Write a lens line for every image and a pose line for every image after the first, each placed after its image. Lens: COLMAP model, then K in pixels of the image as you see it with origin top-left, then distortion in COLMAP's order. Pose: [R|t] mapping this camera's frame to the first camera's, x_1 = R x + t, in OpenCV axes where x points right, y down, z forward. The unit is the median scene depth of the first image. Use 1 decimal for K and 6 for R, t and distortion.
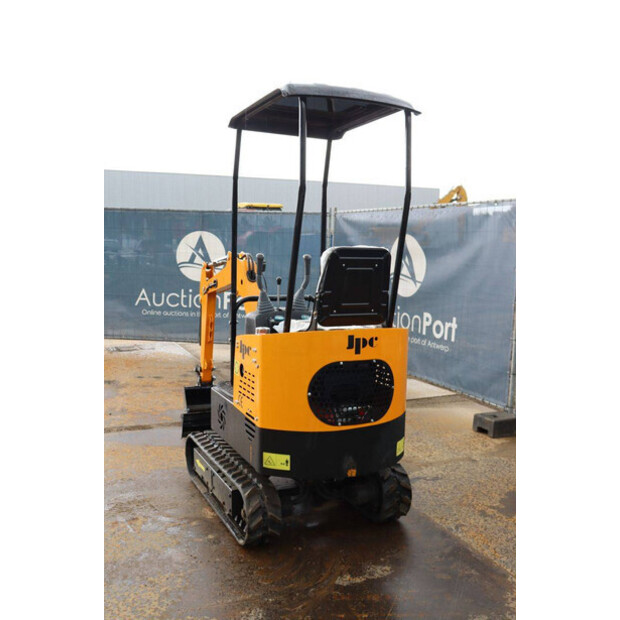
lens RADIAL K [[601.4, 0, 310.0], [0, 601.4, 310.0], [0, 0, 1]] dist [-0.135270, 0.177785]
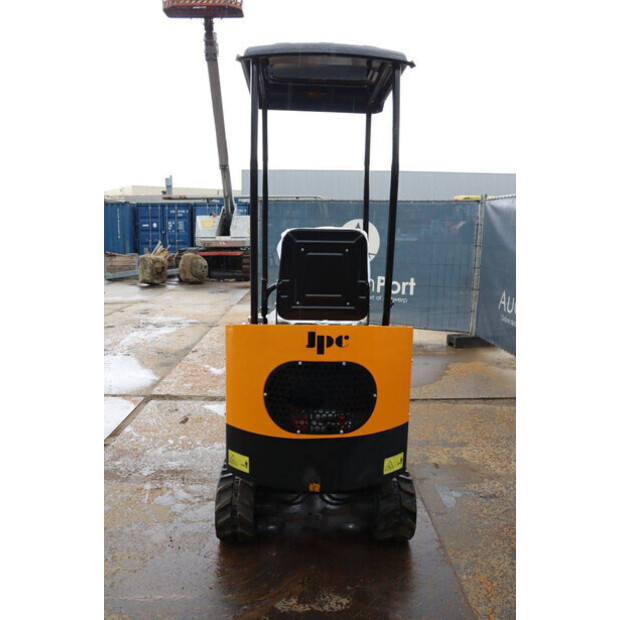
lens RADIAL K [[528.6, 0, 310.0], [0, 528.6, 310.0], [0, 0, 1]] dist [-0.162866, 0.149380]
pose [[0.925576, 0.048678, -0.375420, 0.339722], [-0.035016, 0.998456, 0.043132, -0.021108], [0.376939, -0.026777, 0.925851, 0.293297]]
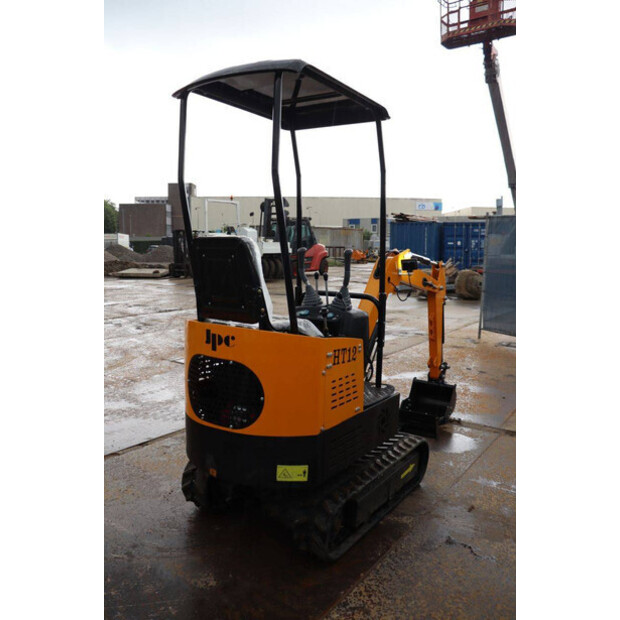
lens RADIAL K [[497.6, 0, 310.0], [0, 497.6, 310.0], [0, 0, 1]] dist [-0.104828, 0.005780]
pose [[0.538942, 0.096683, -0.836776, 0.794445], [-0.092358, 0.994184, 0.055386, -0.046557], [0.837264, 0.047433, 0.544738, 0.687388]]
